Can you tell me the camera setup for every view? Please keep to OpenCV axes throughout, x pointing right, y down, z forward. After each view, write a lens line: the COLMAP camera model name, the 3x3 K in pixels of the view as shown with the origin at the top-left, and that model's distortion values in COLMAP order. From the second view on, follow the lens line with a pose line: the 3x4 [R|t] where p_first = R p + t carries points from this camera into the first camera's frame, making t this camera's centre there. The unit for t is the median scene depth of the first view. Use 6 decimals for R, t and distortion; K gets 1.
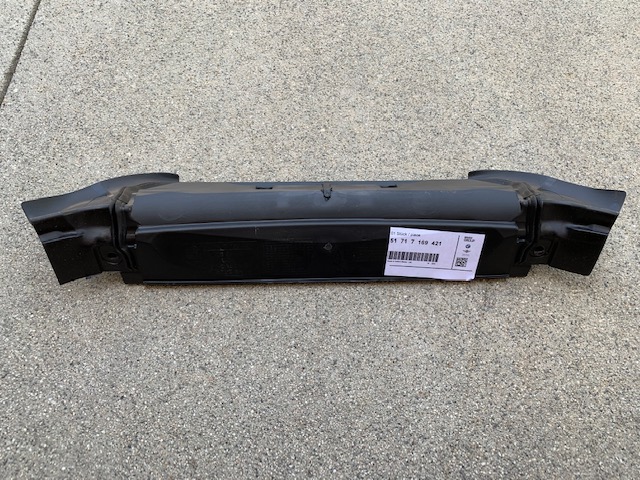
lens RADIAL K [[478.5, 0, 320.6], [0, 478.5, 240.4], [0, 0, 1]] dist [-0.008346, 0.010255]
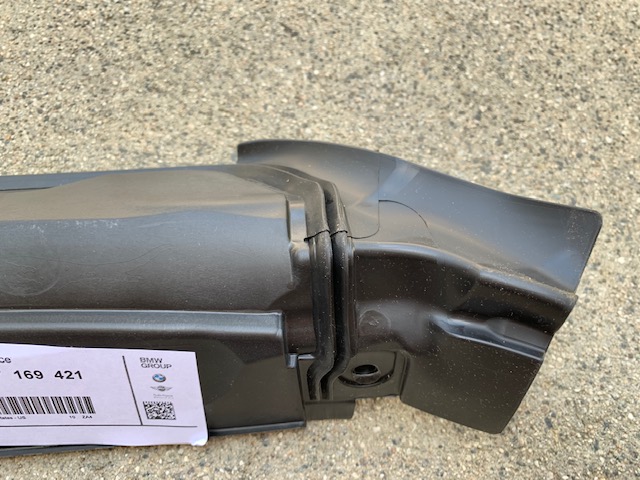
lens RADIAL K [[478.5, 0, 330.4], [0, 478.5, 231.9], [0, 0, 1]] dist [-0.008346, 0.010255]
pose [[0.998148, -0.045210, 0.040708, 0.355828], [0.039922, 0.991671, 0.122453, -0.111054], [-0.045905, -0.120601, 0.991639, 0.552771]]
